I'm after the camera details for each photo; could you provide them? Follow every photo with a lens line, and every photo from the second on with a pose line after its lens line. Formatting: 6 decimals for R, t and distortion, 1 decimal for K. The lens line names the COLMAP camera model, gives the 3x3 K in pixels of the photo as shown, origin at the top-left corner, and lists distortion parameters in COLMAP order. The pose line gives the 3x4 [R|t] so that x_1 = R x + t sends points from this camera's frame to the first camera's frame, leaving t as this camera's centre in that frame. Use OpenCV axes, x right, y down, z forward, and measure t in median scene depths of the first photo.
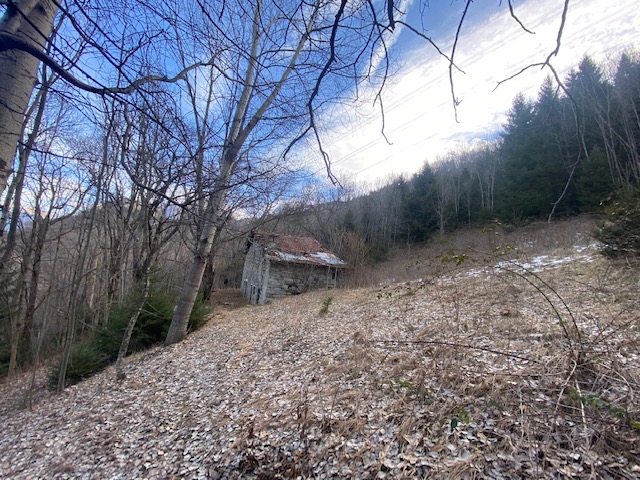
lens RADIAL K [[251.8, 0, 320.0], [0, 251.8, 240.0], [0, 0, 1]] dist [0.001159, -0.014747]
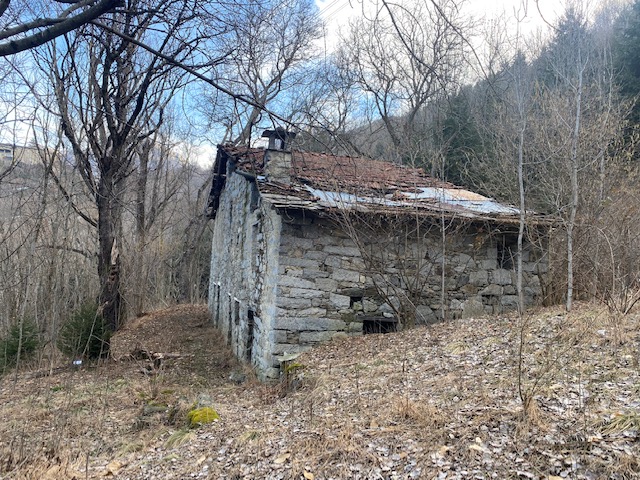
lens RADIAL K [[484.2, 0, 320.0], [0, 484.2, 240.0], [0, 0, 1]] dist [0.000476, -0.000009]
pose [[0.993952, -0.065032, -0.088484, -0.101220], [0.072678, 0.993630, 0.086124, 0.063153], [0.082320, -0.092034, 0.992347, 0.434726]]
